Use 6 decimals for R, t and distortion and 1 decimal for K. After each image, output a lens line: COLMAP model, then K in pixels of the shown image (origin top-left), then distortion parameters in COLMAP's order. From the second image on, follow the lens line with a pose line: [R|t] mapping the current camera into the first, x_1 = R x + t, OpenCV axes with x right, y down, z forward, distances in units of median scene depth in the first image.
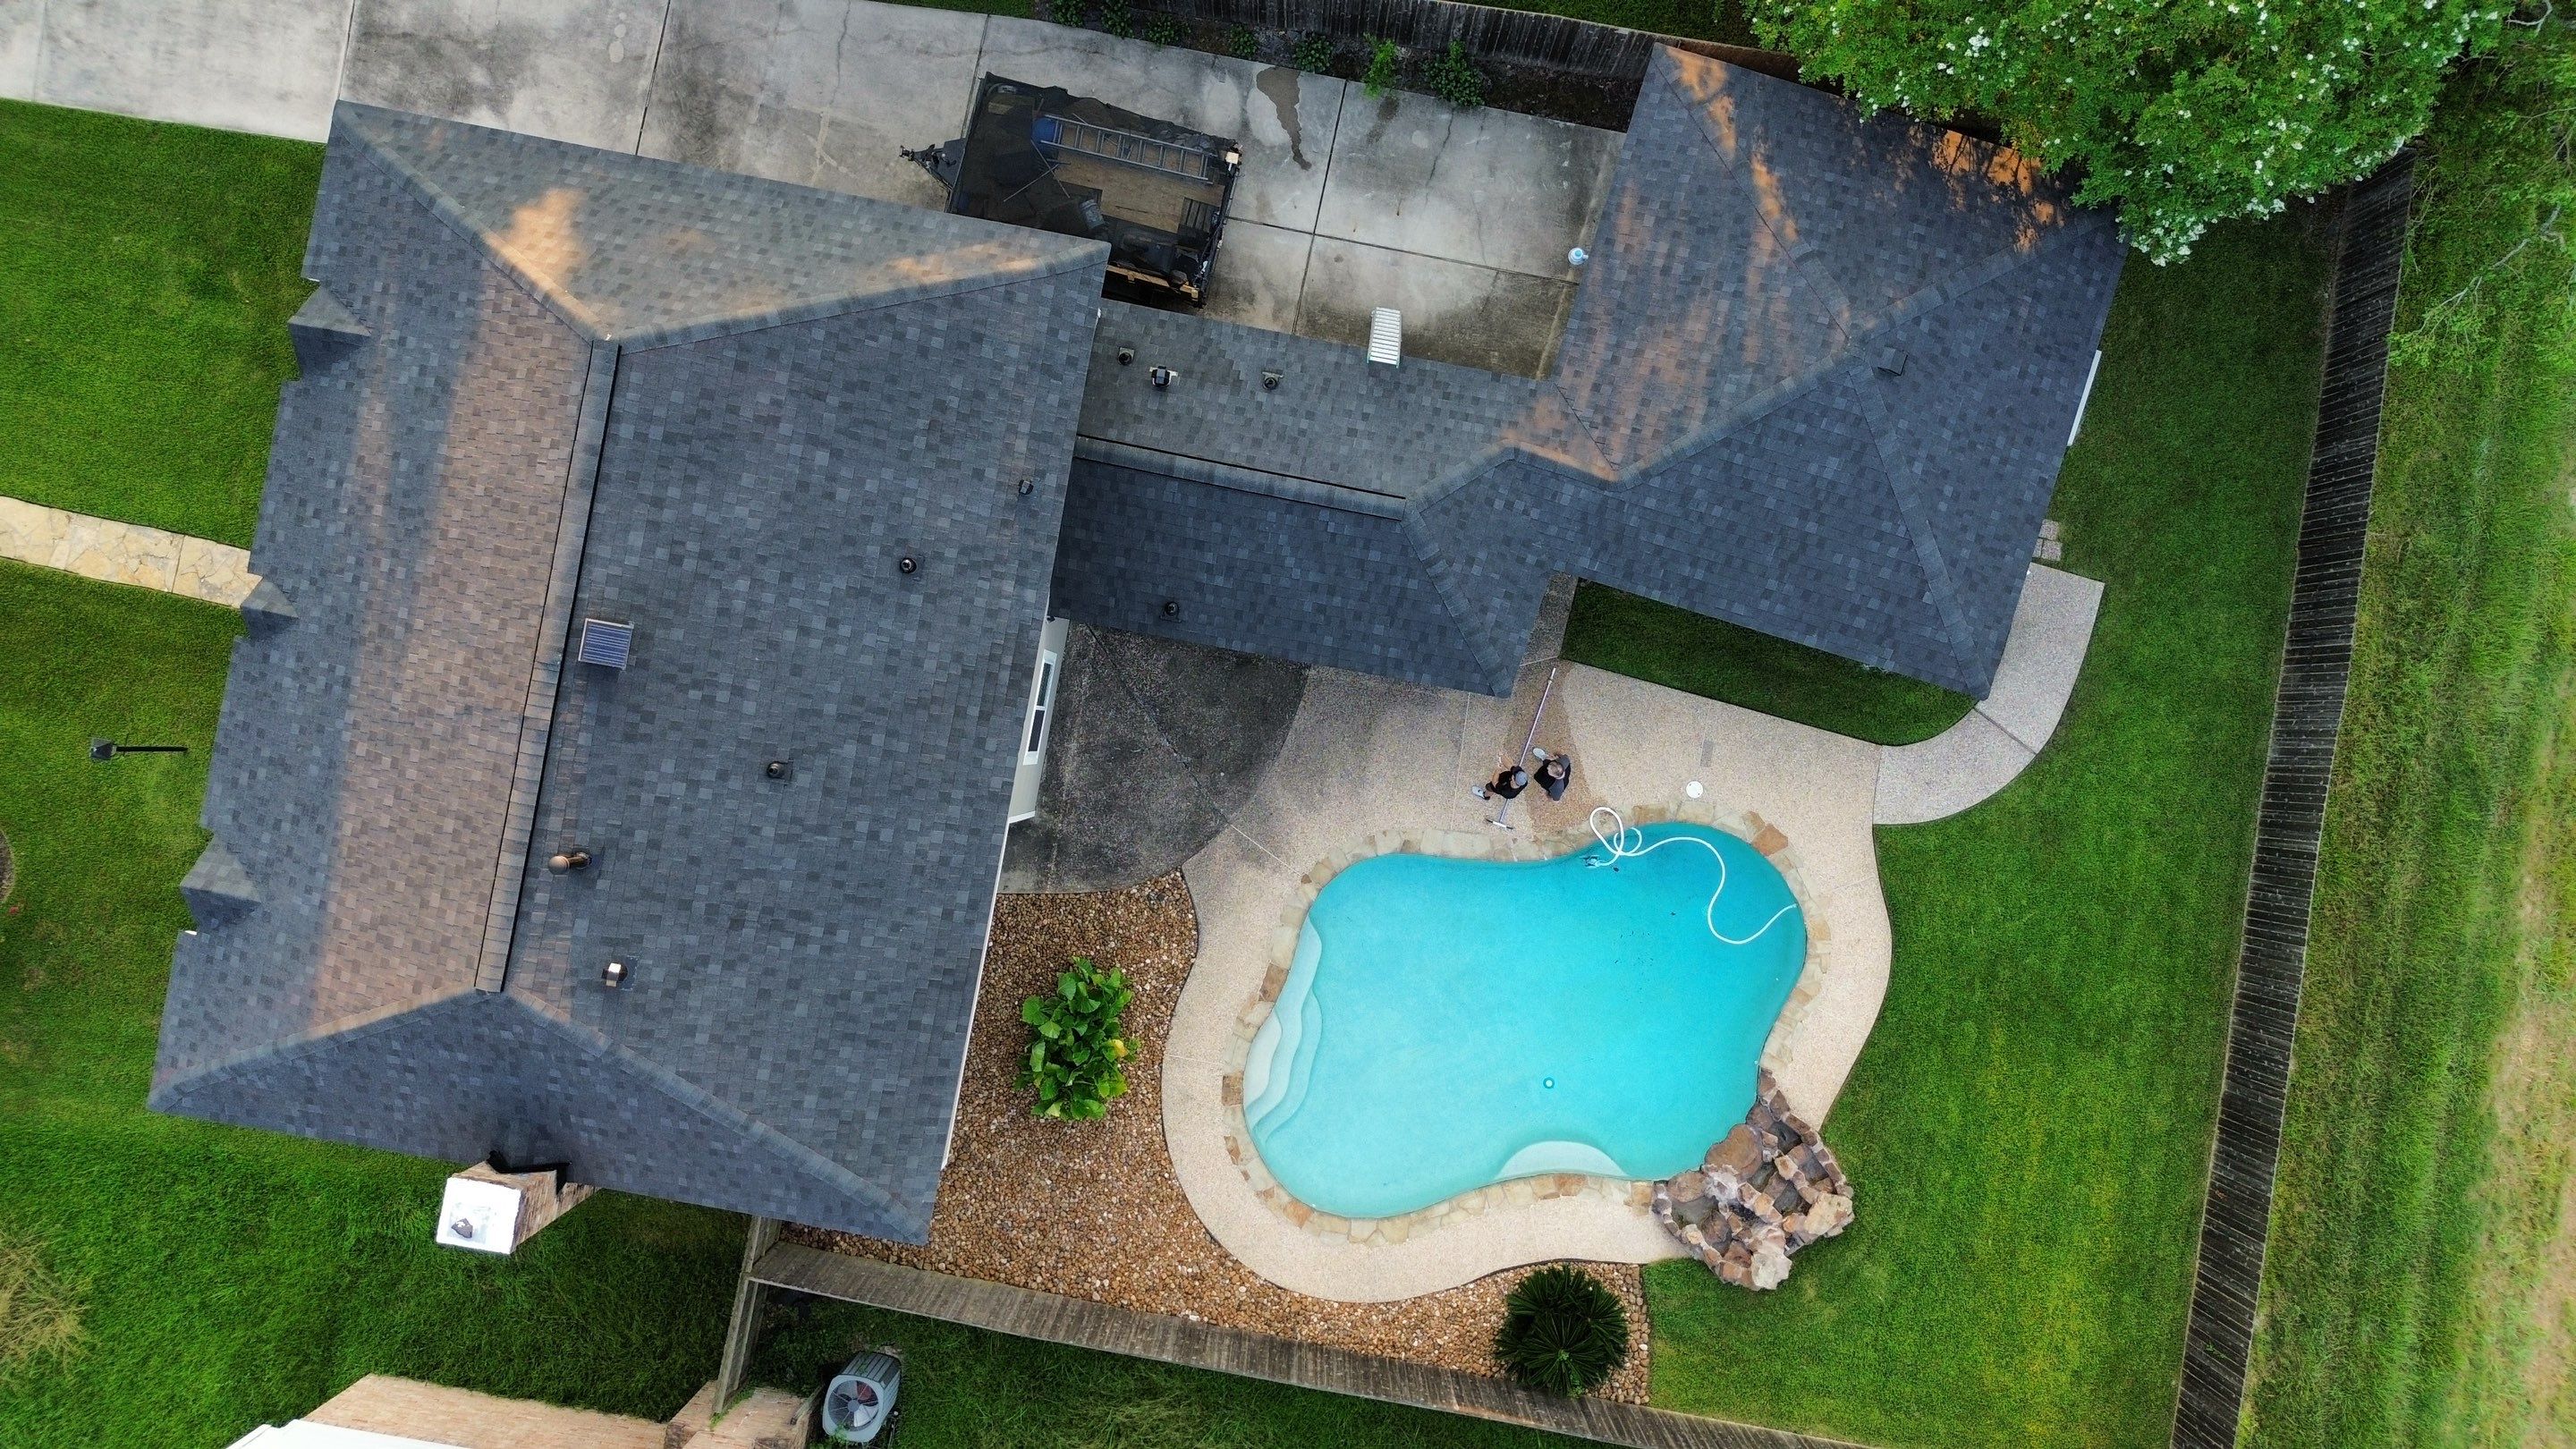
lens RADIAL K [[1820.4, 0, 1295.3], [0, 1820.4, 721.2], [0, 0, 1]] dist [0.100806, -0.155164]
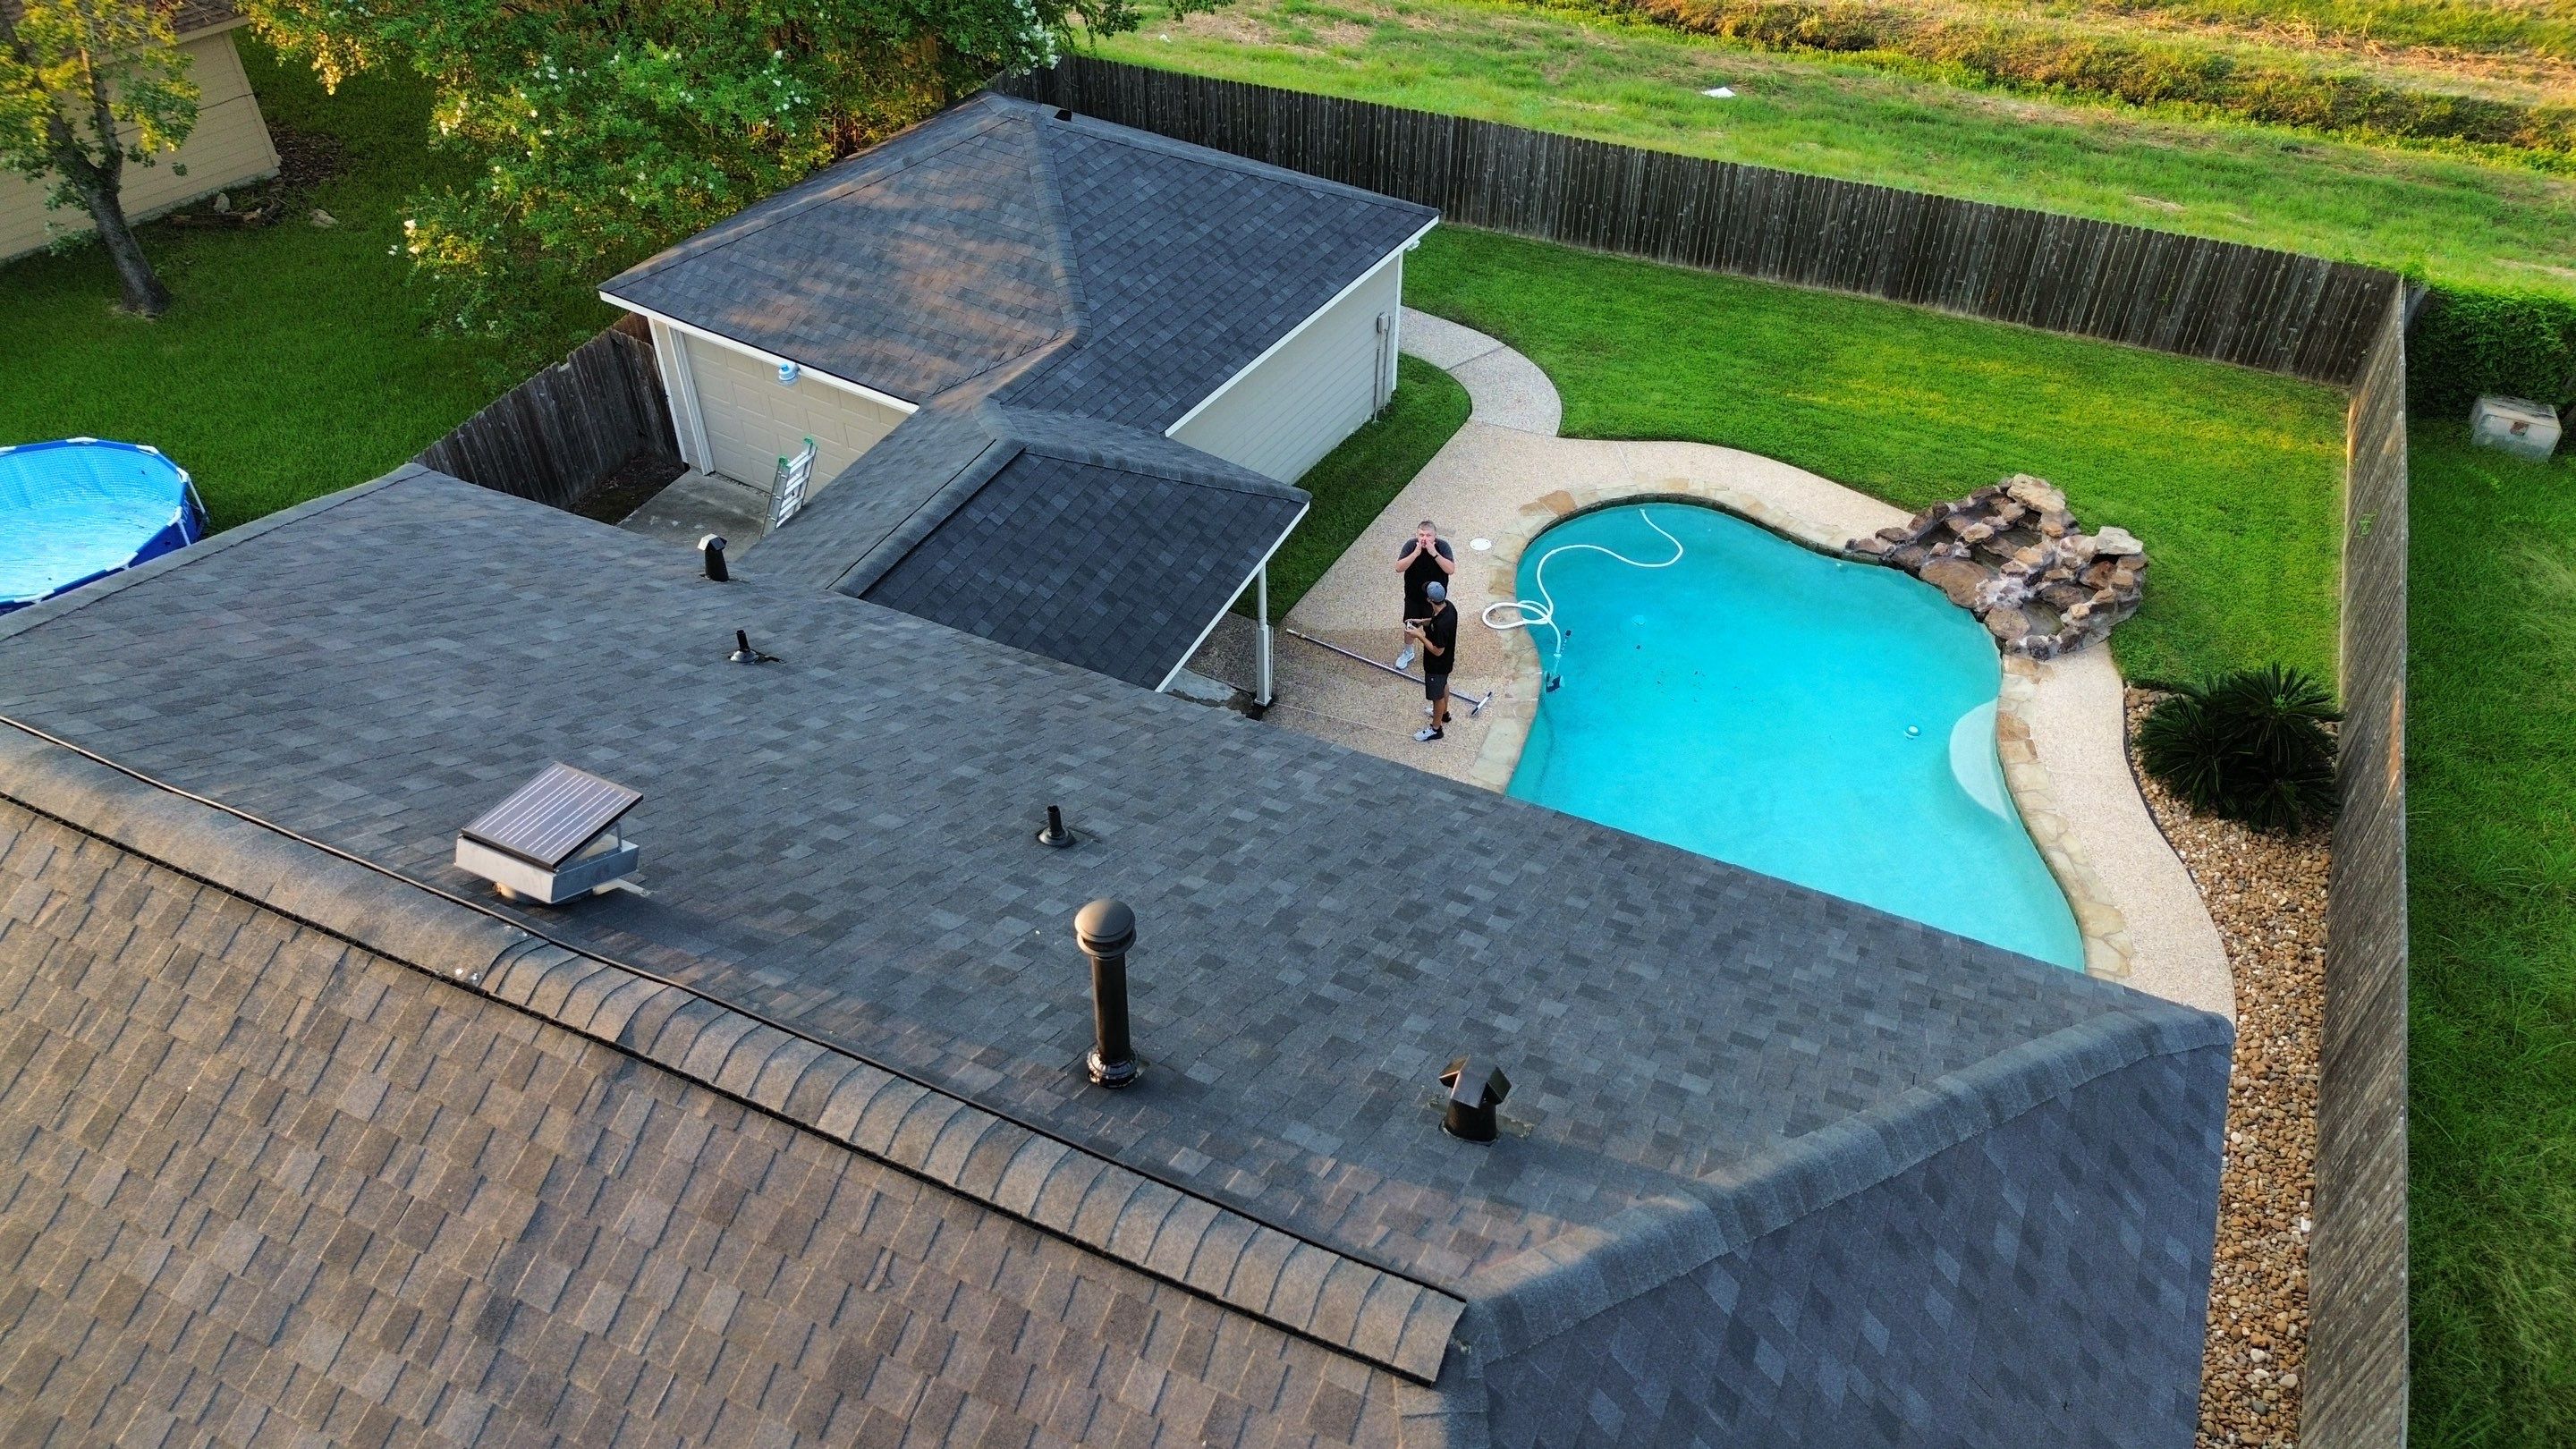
lens RADIAL K [[1821.3, 0, 1298.1], [0, 1821.3, 723.8], [0, 0, 1]] dist [0.065669, -0.064977]
pose [[0.247614, -0.628525, 0.737322, -0.479674], [0.968734, 0.172820, -0.178010, 0.127899], [-0.015541, 0.758347, 0.651666, 0.615037]]
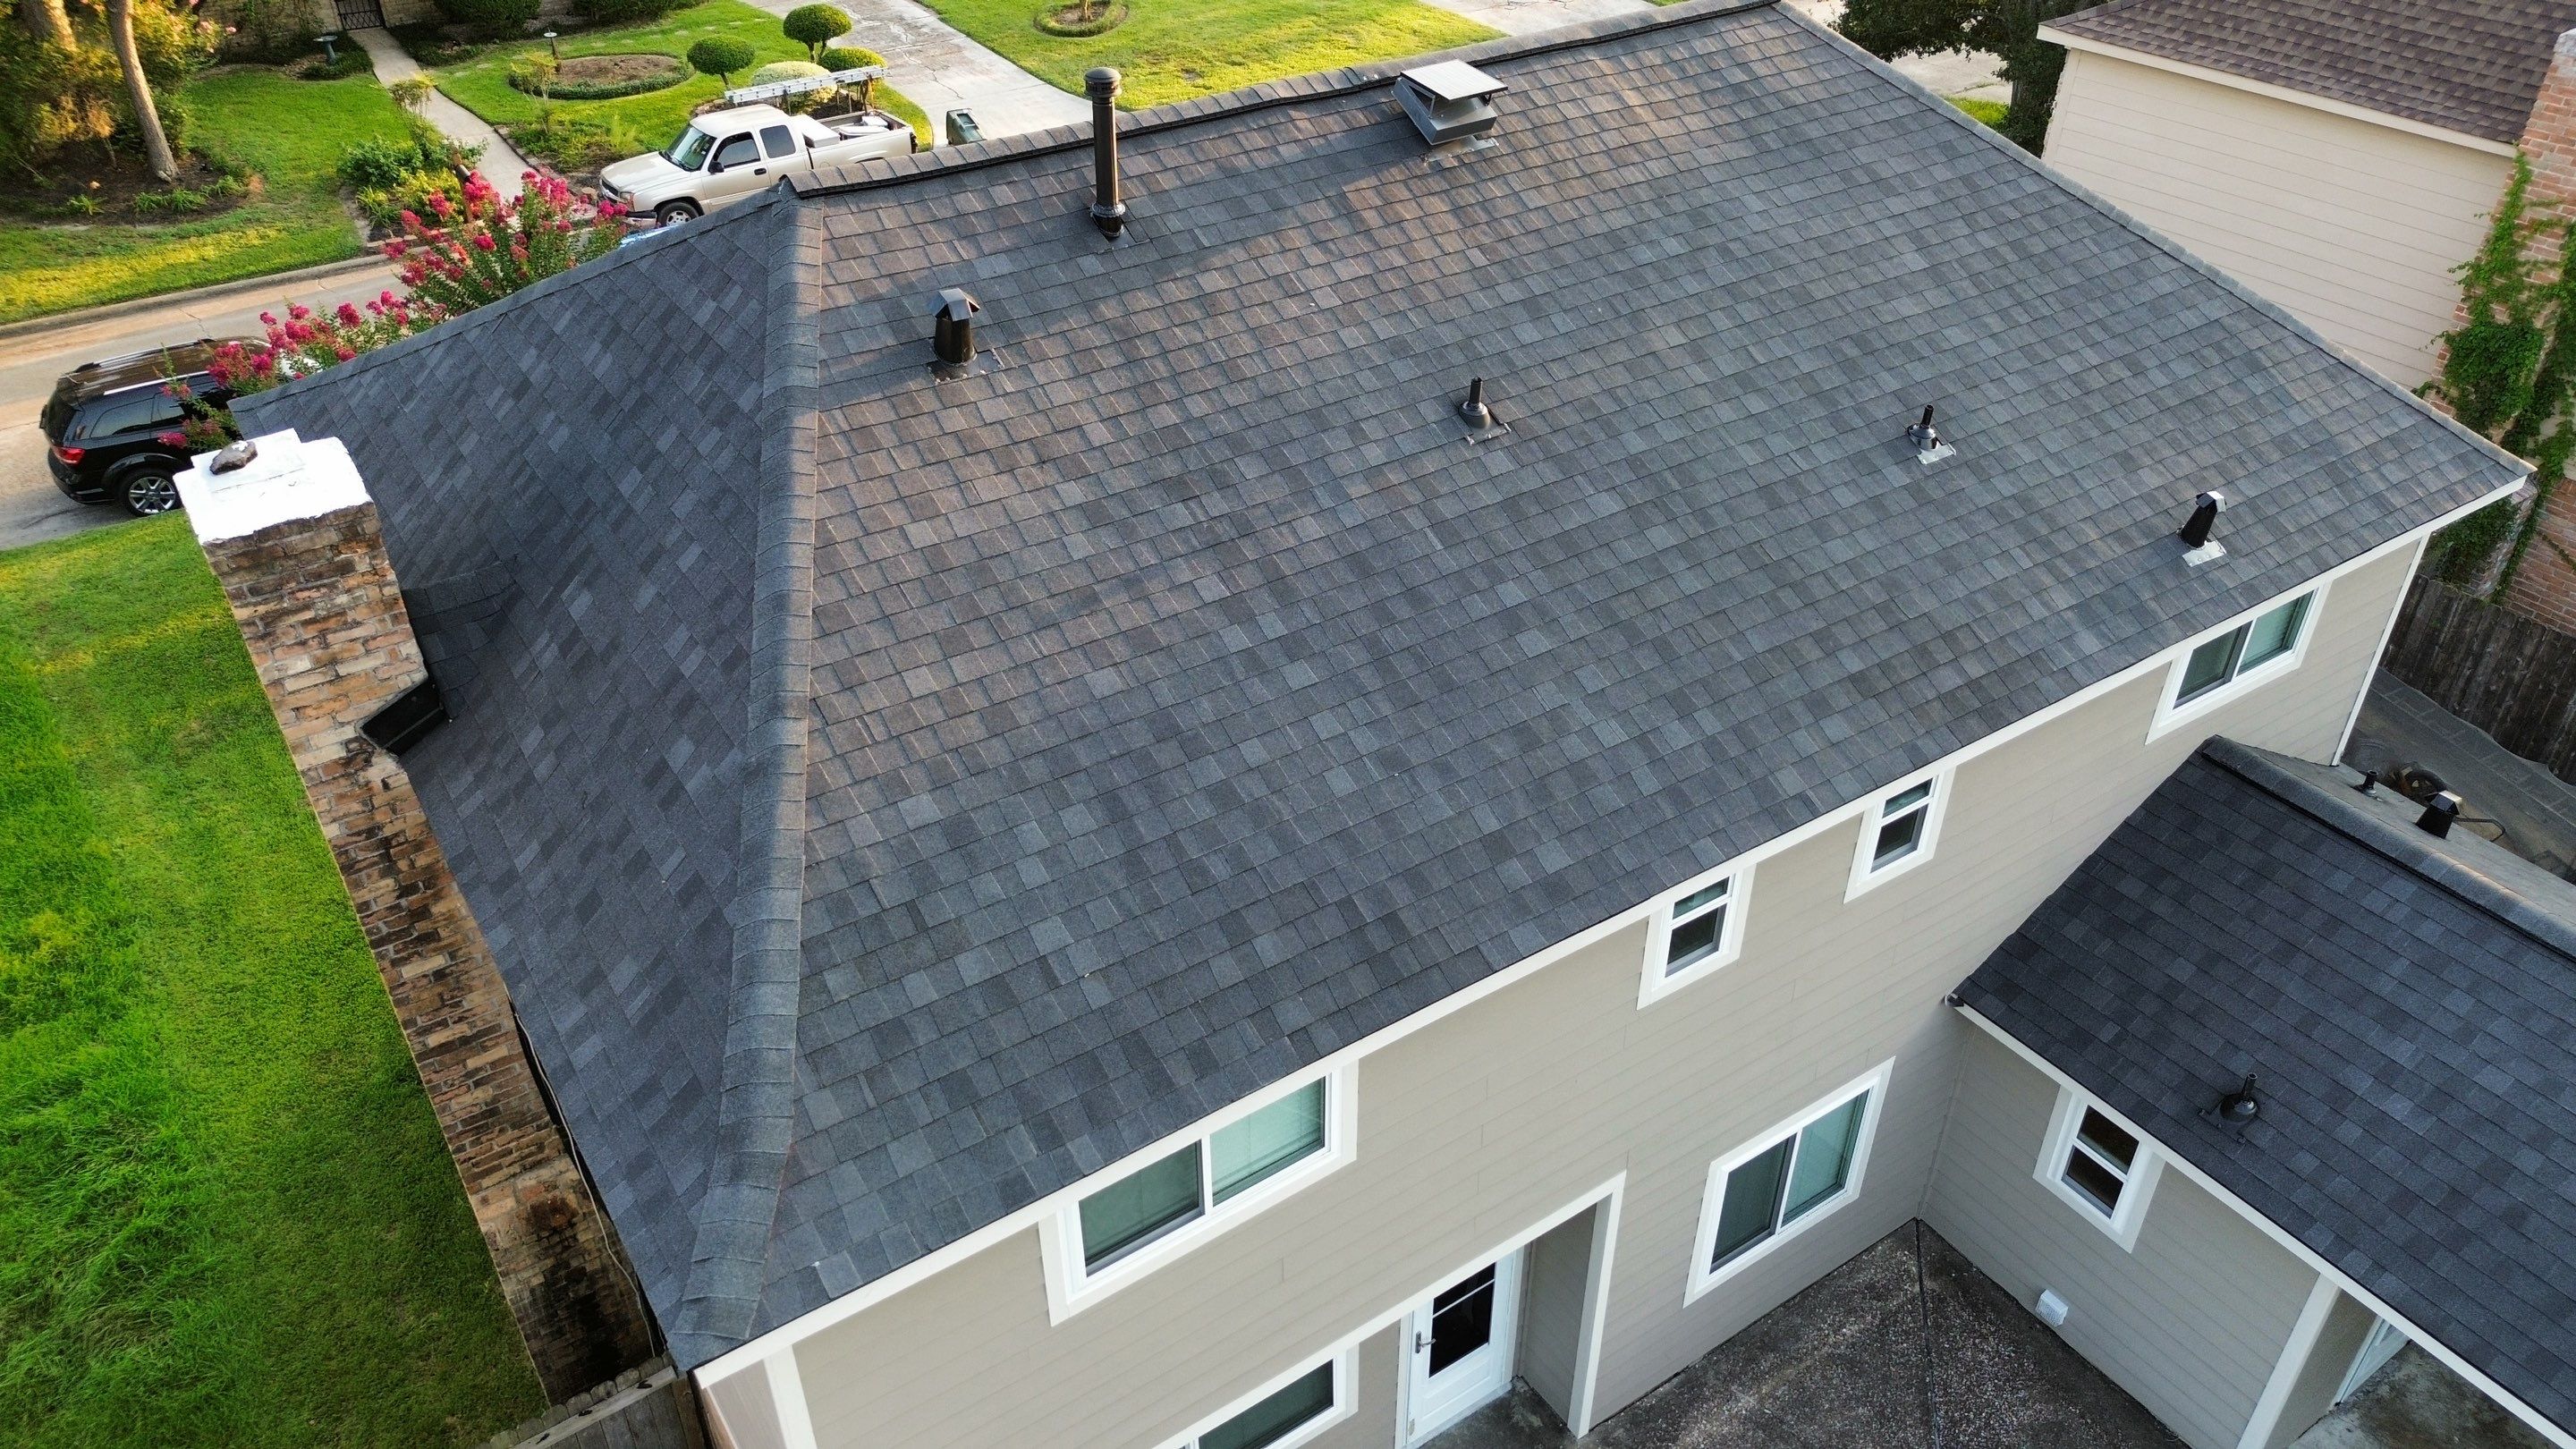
lens RADIAL K [[1821.3, 0, 1298.1], [0, 1821.3, 723.8], [0, 0, 1]] dist [0.065669, -0.064977]
pose [[0.698607, 0.411684, -0.585205, -0.005899], [-0.715503, 0.404302, -0.569732, 0.310680], [0.002050, 0.816735, 0.577010, 0.685088]]
